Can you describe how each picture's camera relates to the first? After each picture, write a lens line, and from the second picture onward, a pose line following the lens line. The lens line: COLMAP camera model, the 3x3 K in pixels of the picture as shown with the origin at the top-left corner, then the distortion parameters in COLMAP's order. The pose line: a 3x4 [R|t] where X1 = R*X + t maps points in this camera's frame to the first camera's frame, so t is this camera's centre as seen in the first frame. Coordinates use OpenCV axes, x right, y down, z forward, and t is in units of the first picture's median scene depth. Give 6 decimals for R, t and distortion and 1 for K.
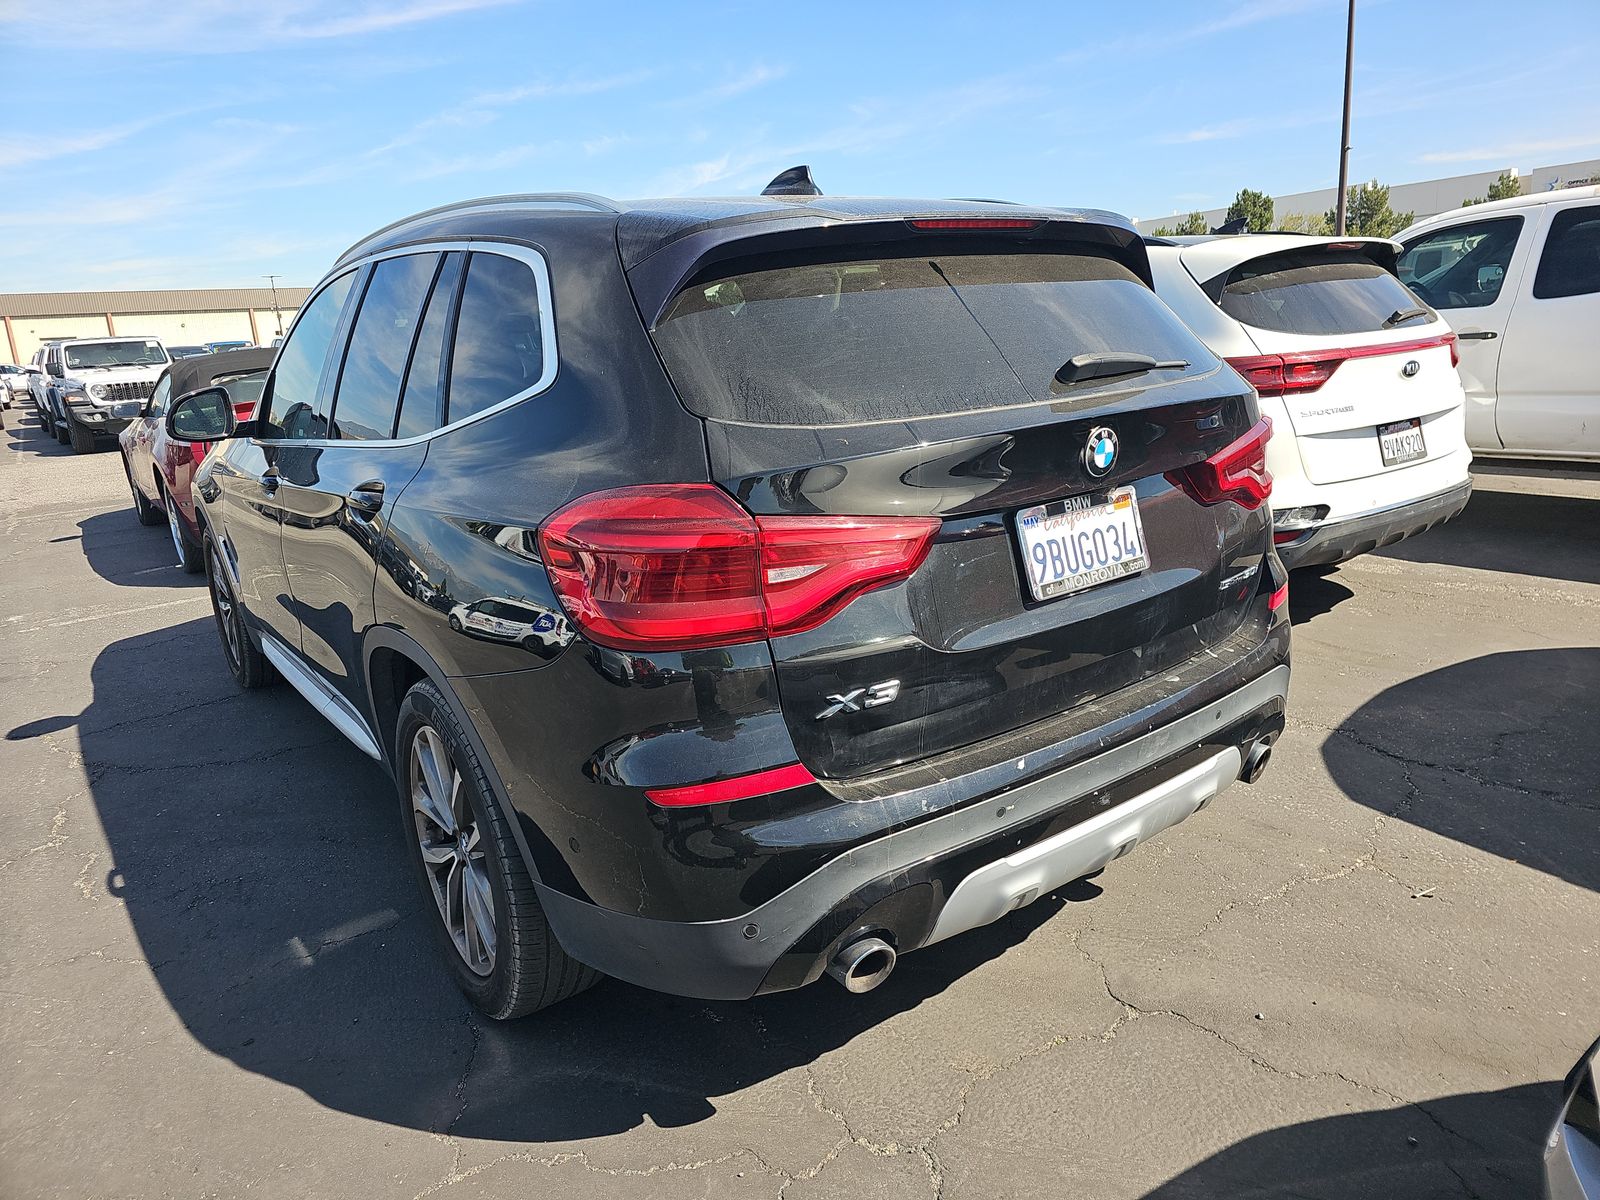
lens RADIAL K [[1059.4, 0, 805.5], [0, 1059.4, 591.6], [0, 0, 1]] dist [0.050256, -0.047481]
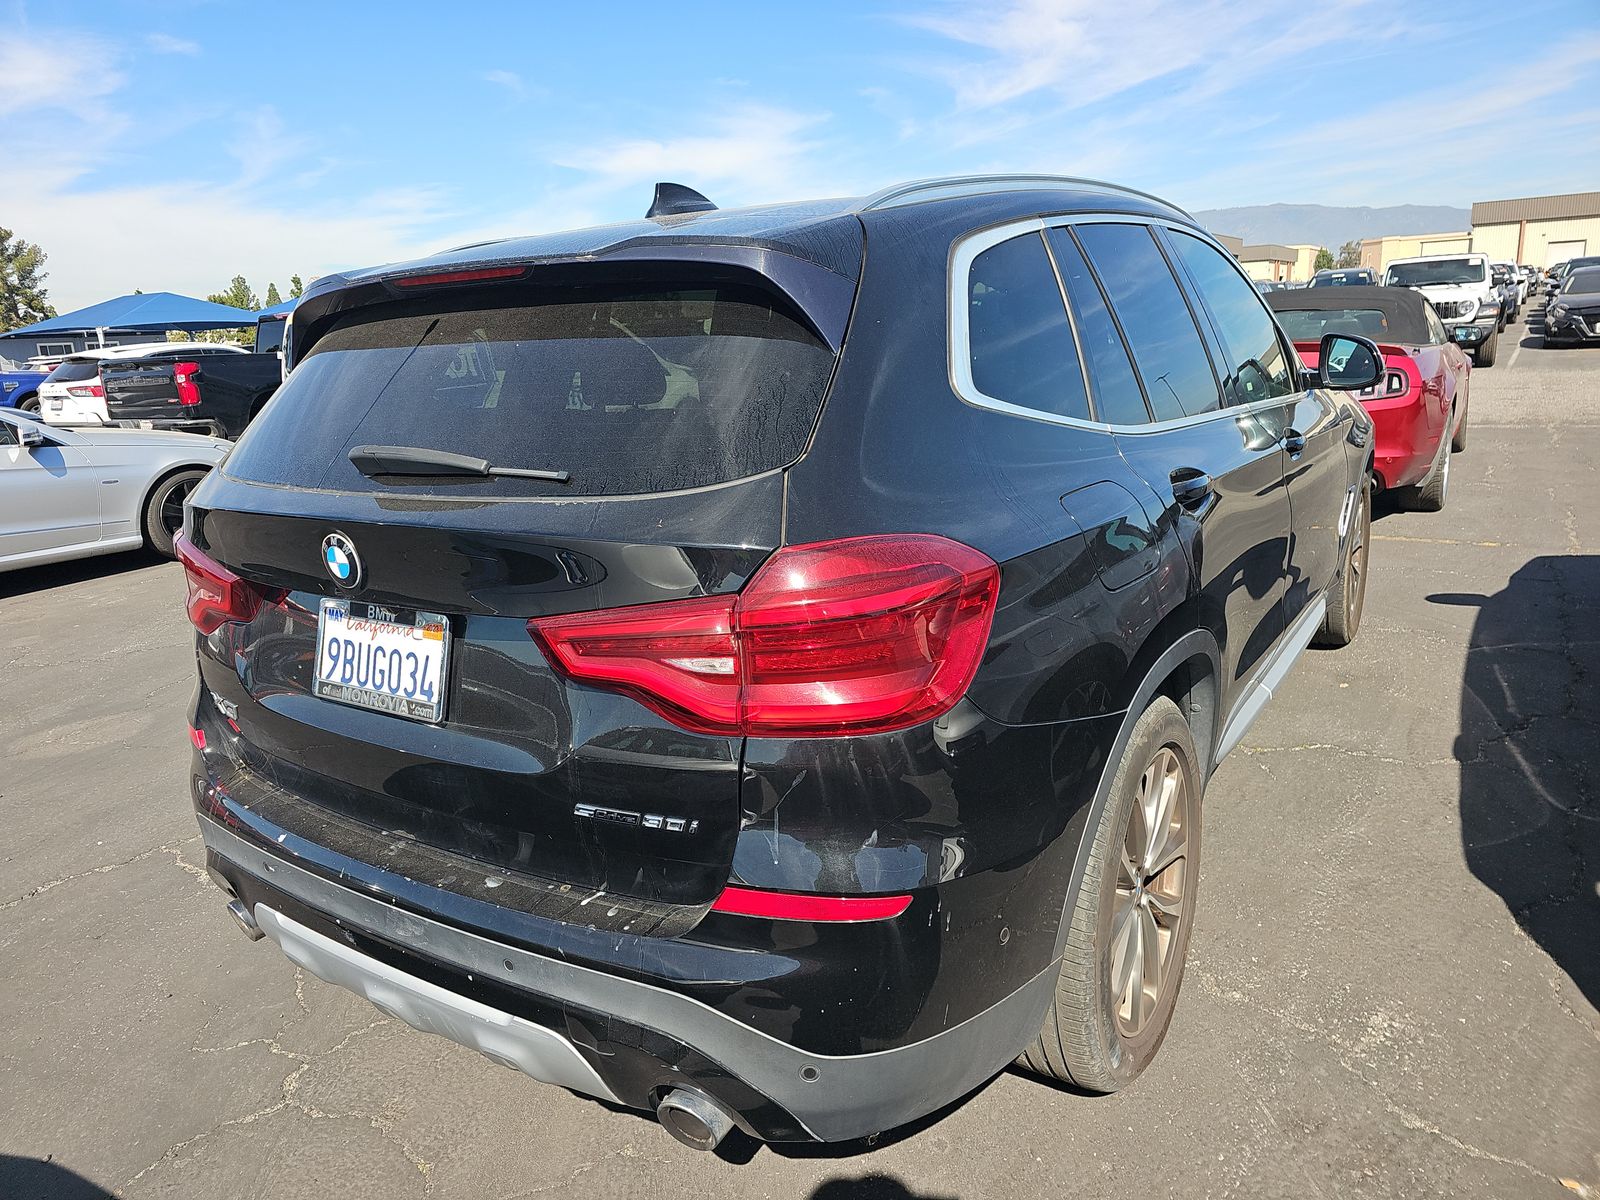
lens RADIAL K [[1059.4, 0, 803.6], [0, 1059.4, 595.7], [0, 0, 1]] dist [0.050256, -0.047481]
pose [[0.348016, 0.276728, -0.895716, 1.051287], [-0.195251, 0.955885, 0.219455, -0.323801], [0.916931, 0.098516, 0.386695, 0.896984]]
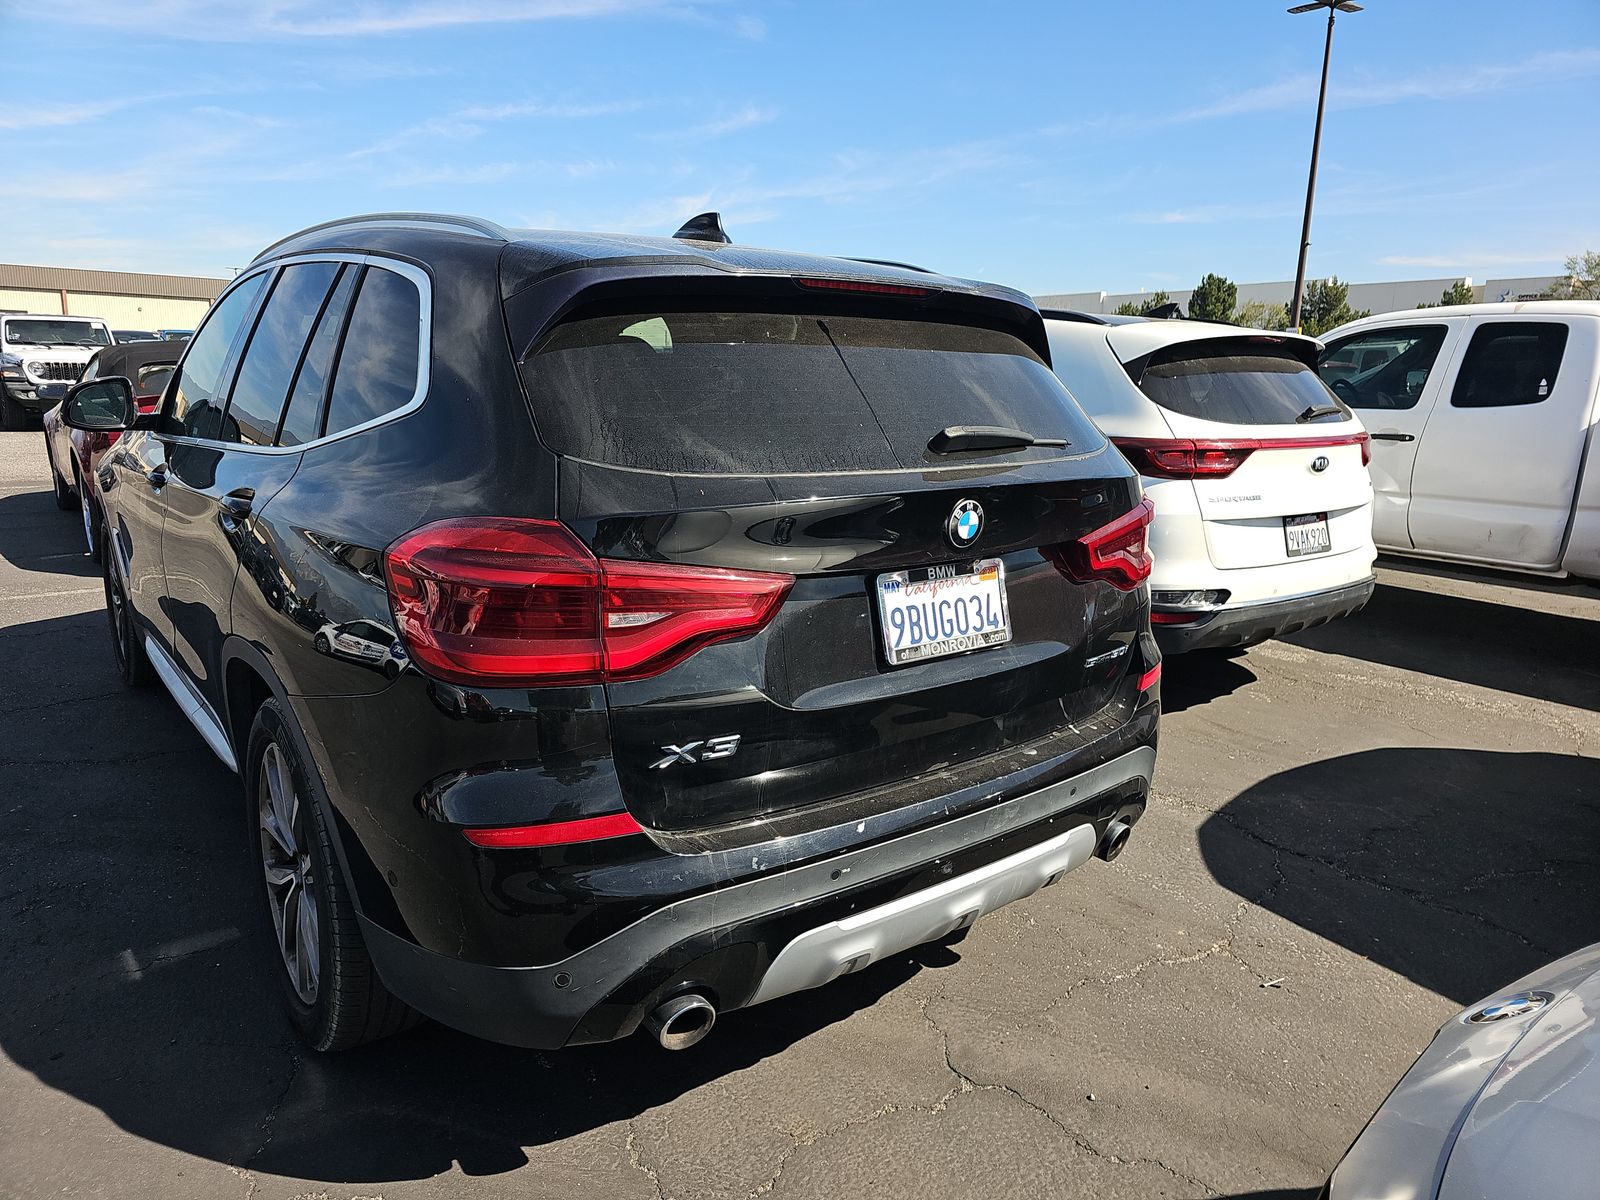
lens RADIAL K [[1059.4, 0, 793.5], [0, 1059.4, 605.9], [0, 0, 1]] dist [0.050256, -0.047481]
pose [[0.995941, 0.081871, 0.037386, 0.074703], [-0.080942, 0.996387, -0.025709, -0.012236], [-0.039356, 0.022579, 0.998970, 0.003416]]
